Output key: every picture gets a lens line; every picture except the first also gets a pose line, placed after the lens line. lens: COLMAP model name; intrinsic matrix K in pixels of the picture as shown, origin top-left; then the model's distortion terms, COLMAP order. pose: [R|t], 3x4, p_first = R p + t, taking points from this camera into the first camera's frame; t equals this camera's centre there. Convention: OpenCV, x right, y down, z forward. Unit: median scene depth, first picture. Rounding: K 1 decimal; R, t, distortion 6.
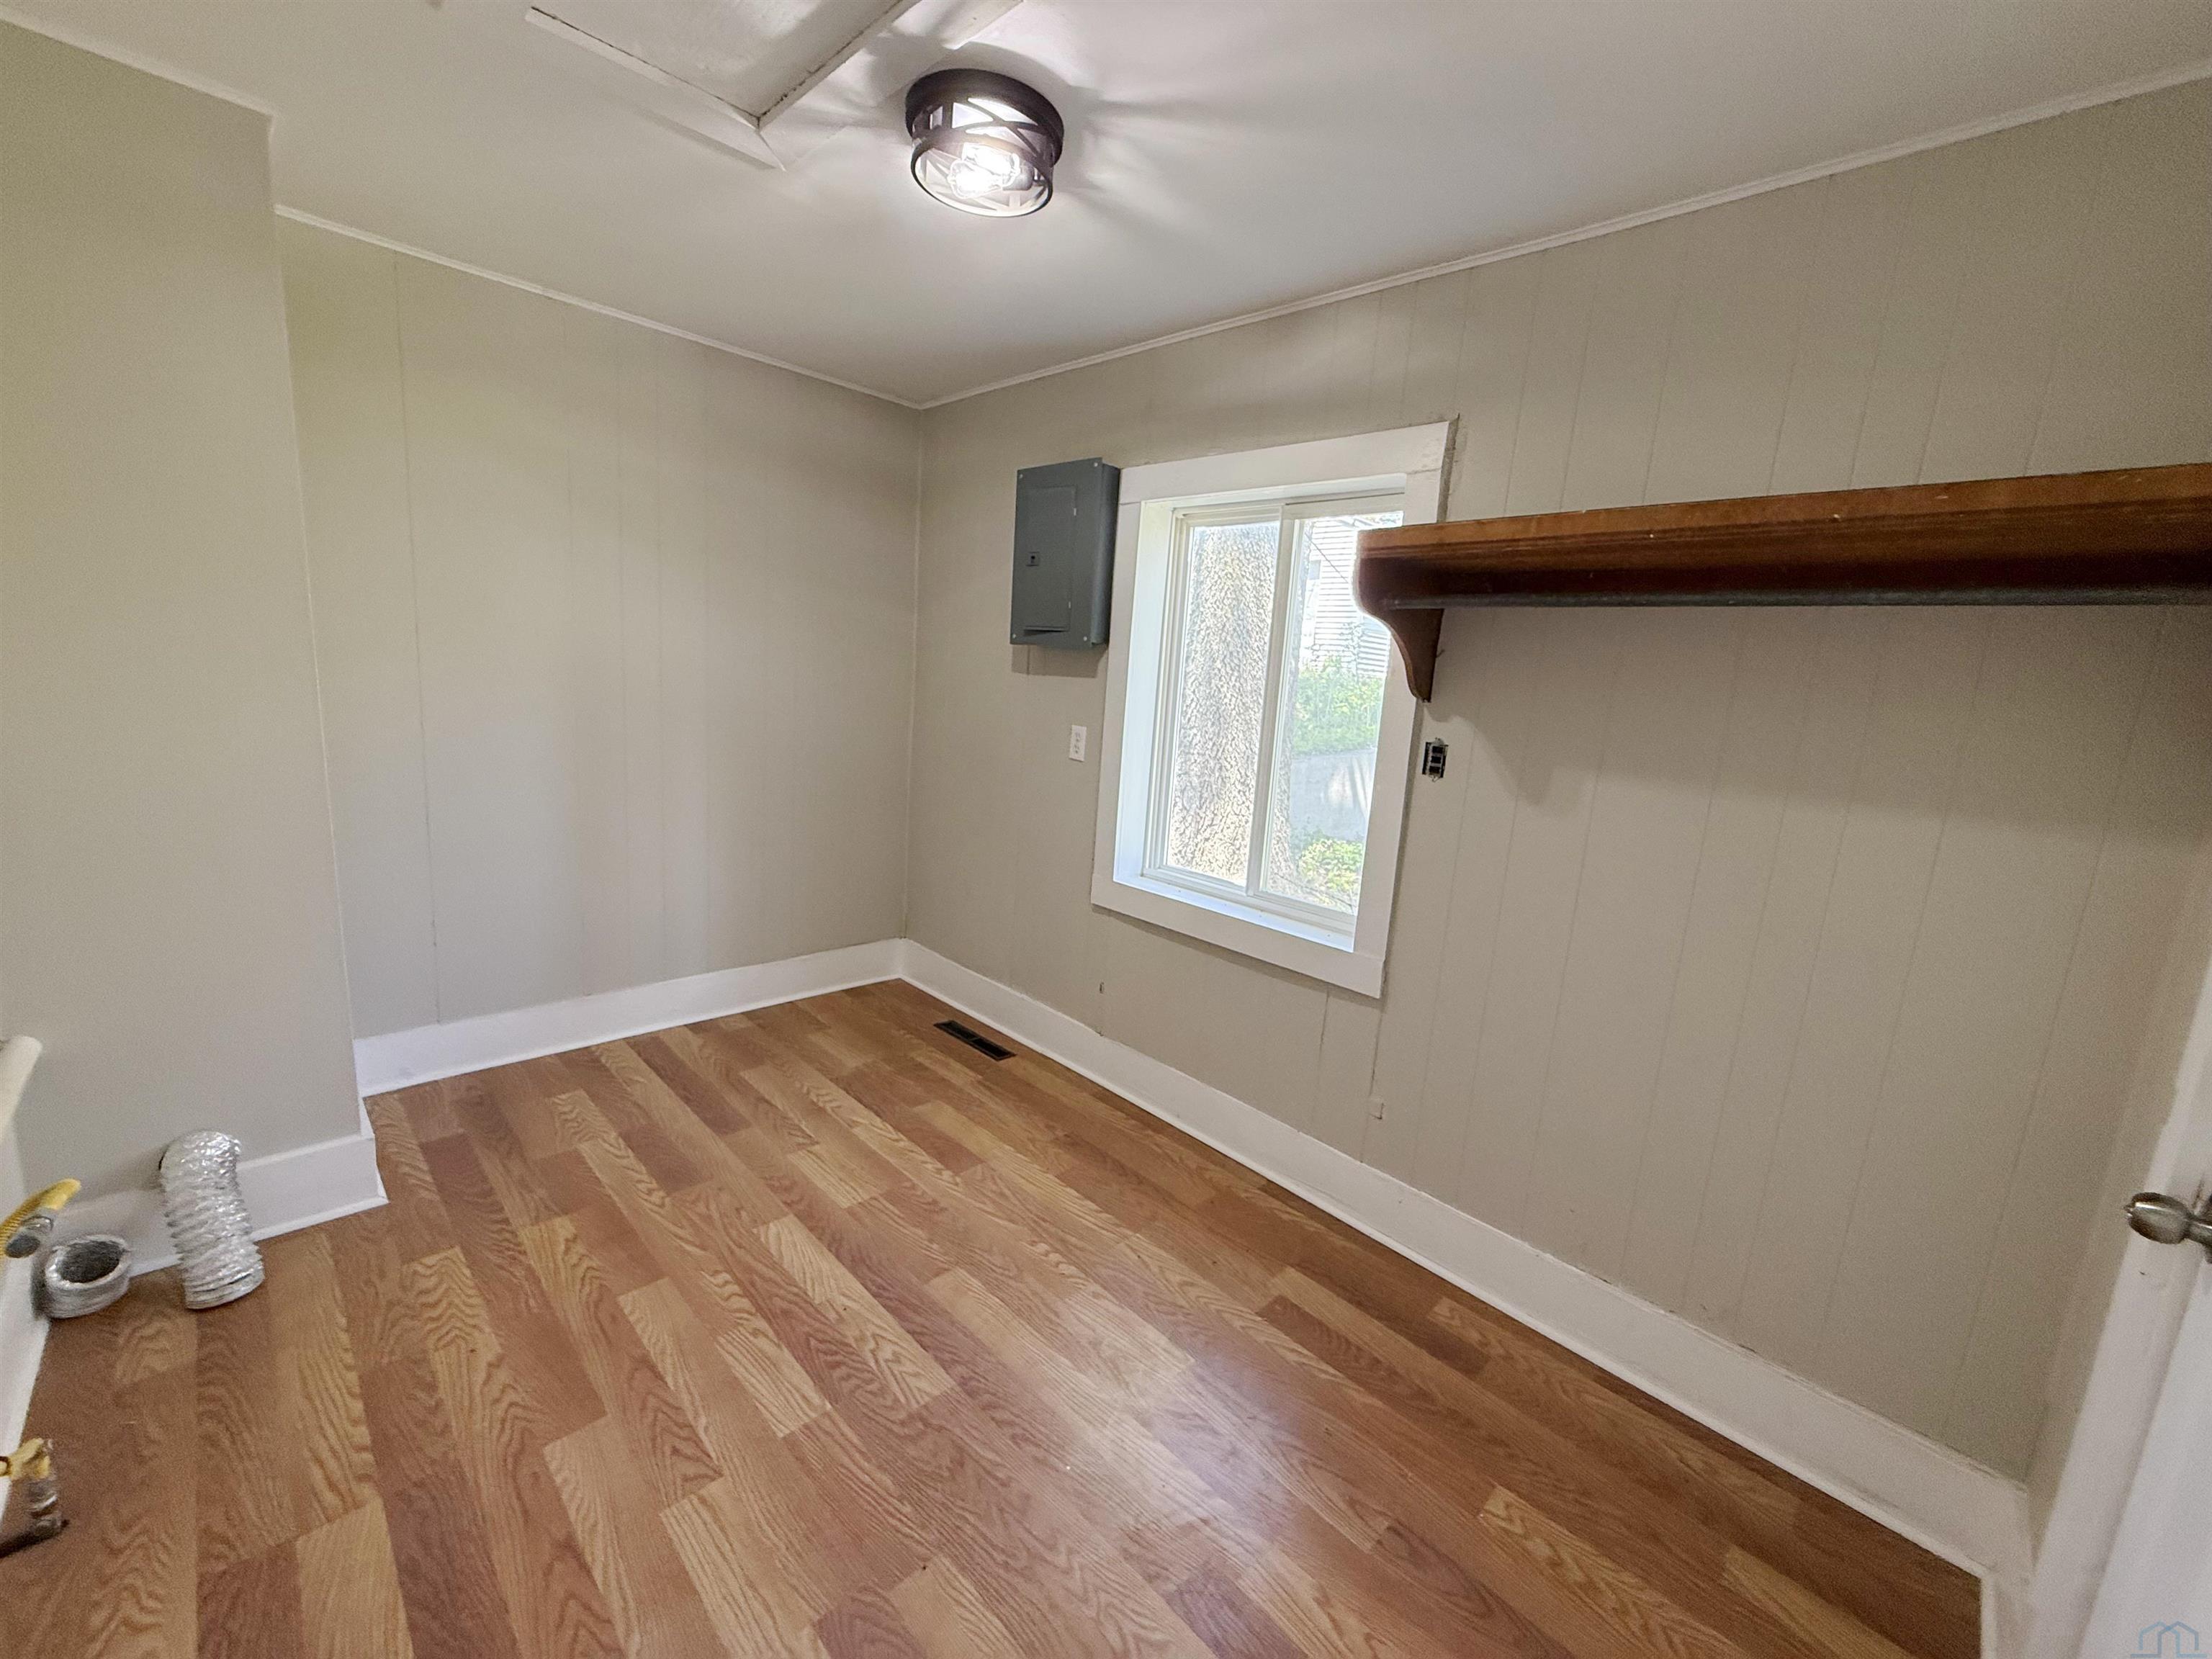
lens RADIAL K [[894.6, 0, 1087.9], [0, 894.6, 828.8], [0, 0, 1]] dist [-0.001440, -0.001268]
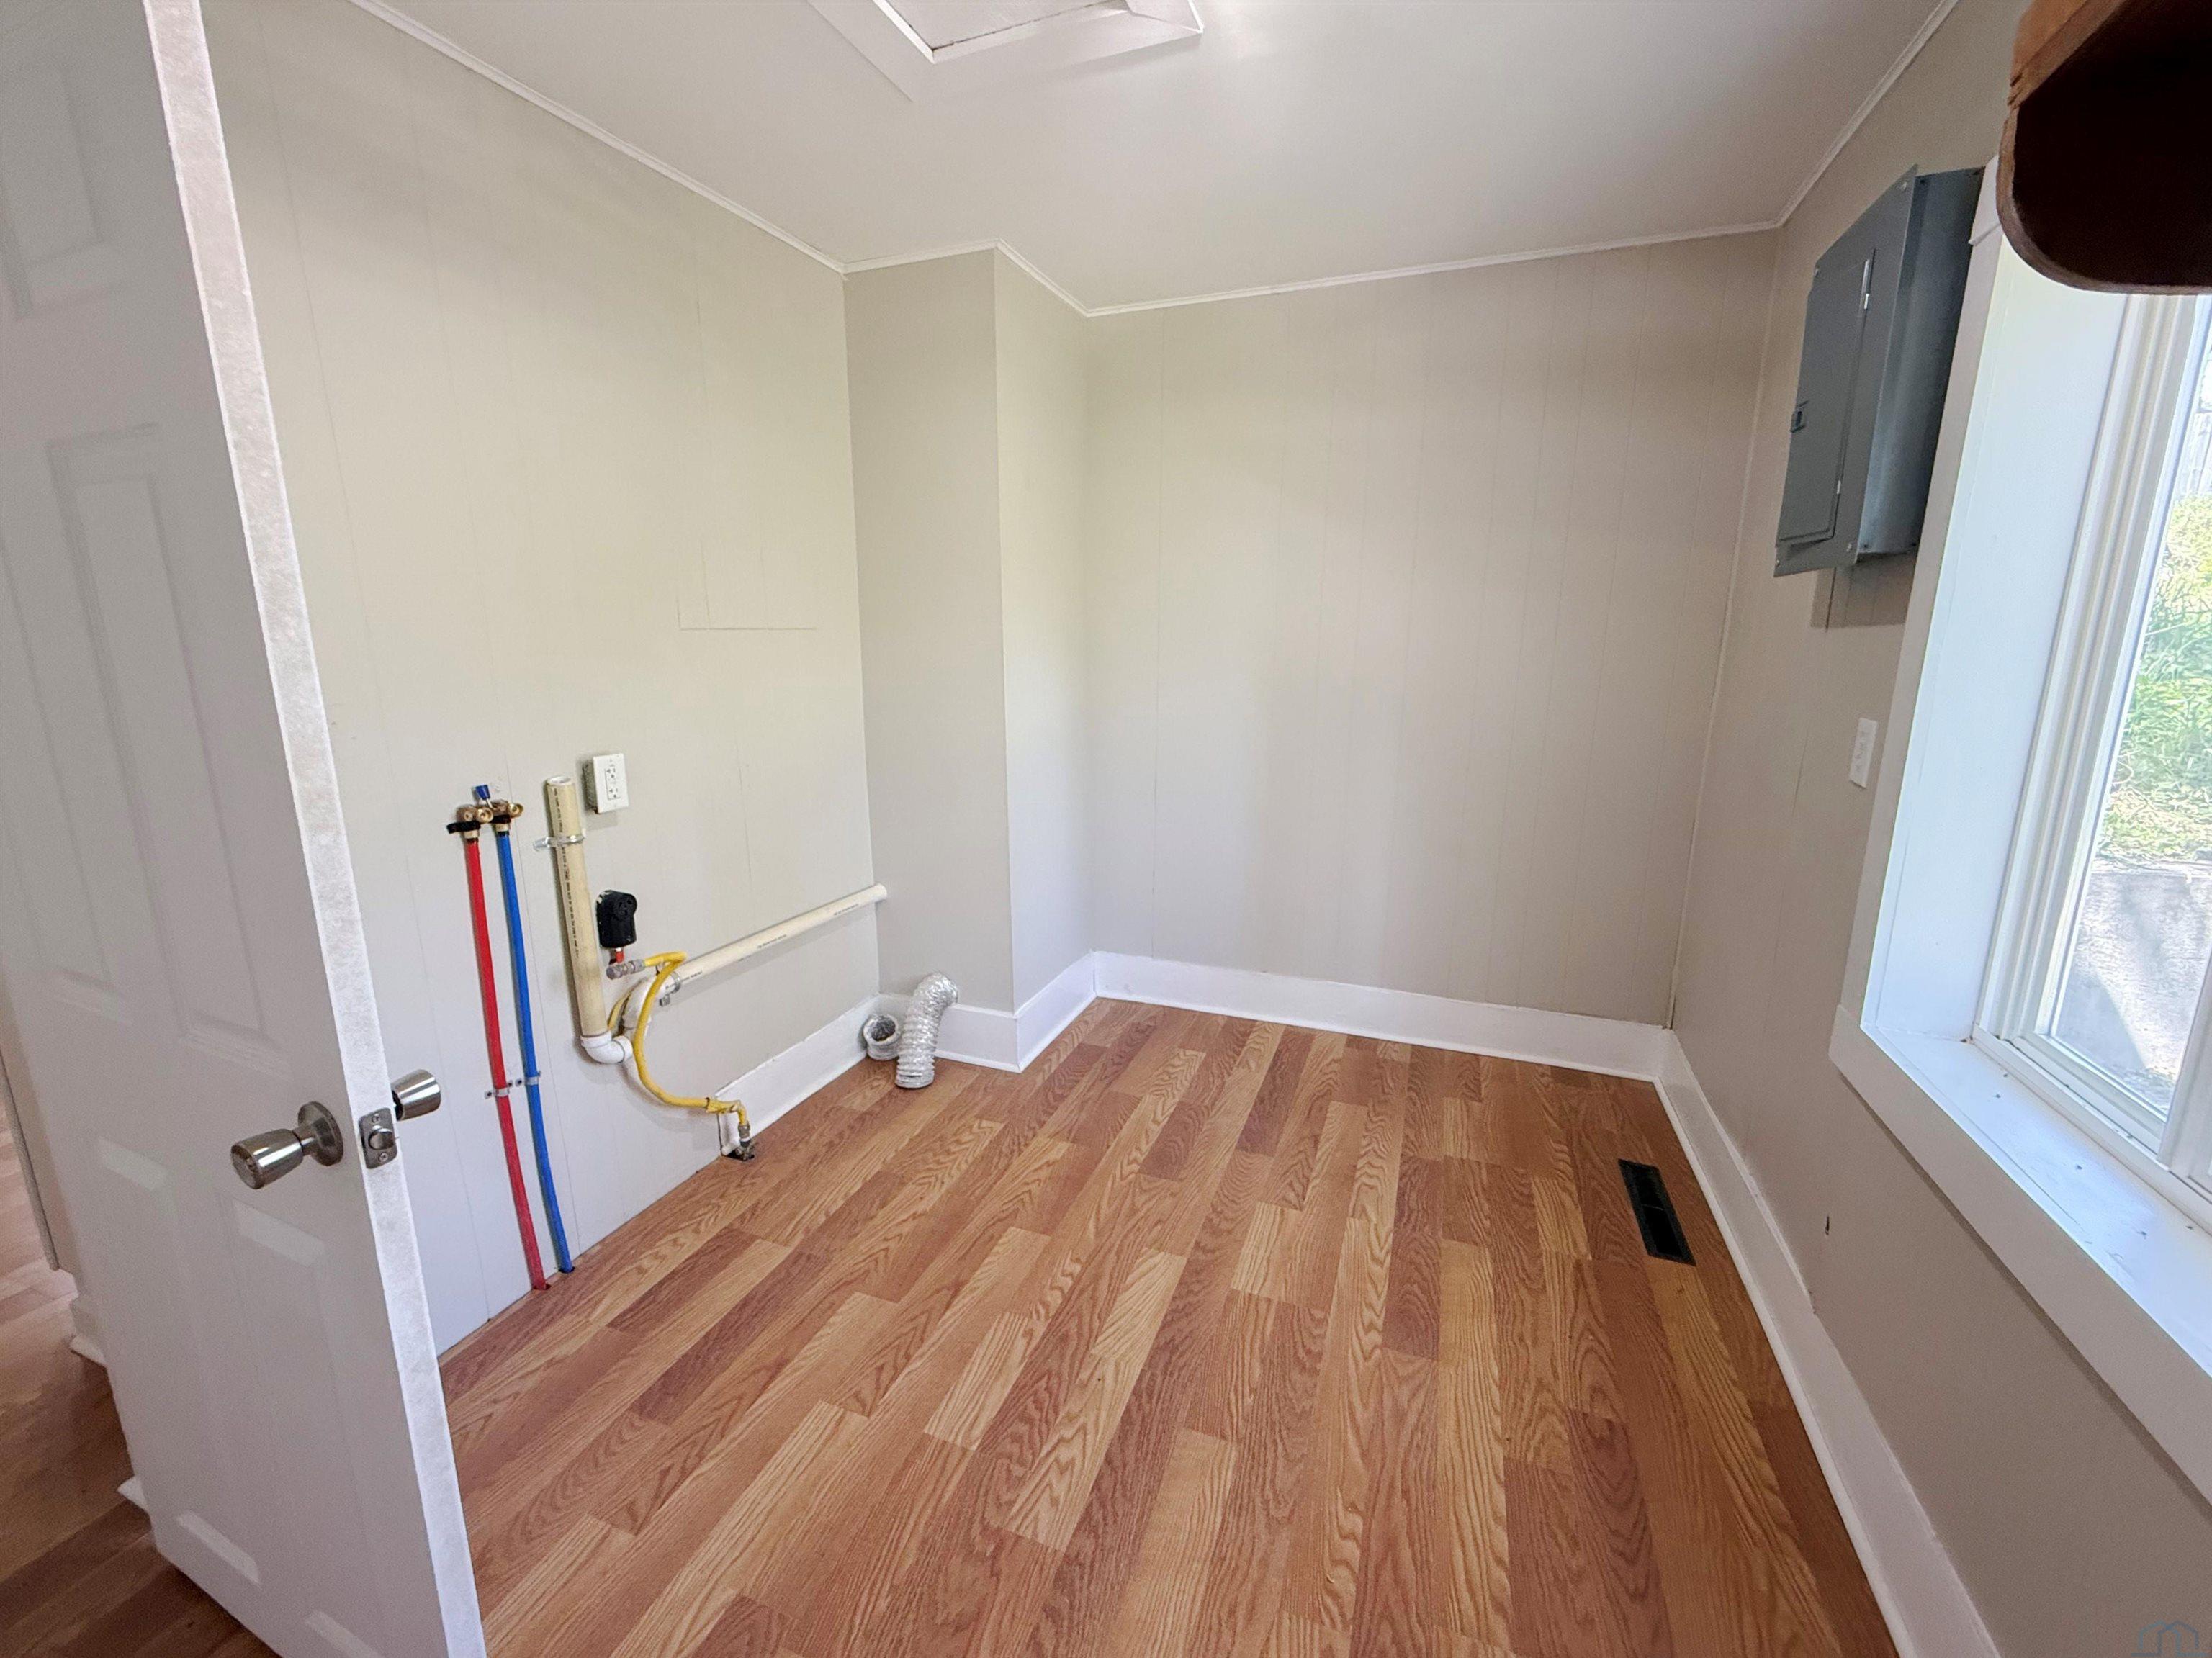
lens RADIAL K [[894.5, 0, 1091.1], [0, 894.5, 827.0], [0, 0, 1]] dist [-0.001440, -0.001268]
pose [[0.409809, 0.125133, -0.903548, 0.386854], [-0.134521, 0.988006, 0.075817, -0.044573], [0.902198, 0.090476, 0.421727, 0.521542]]
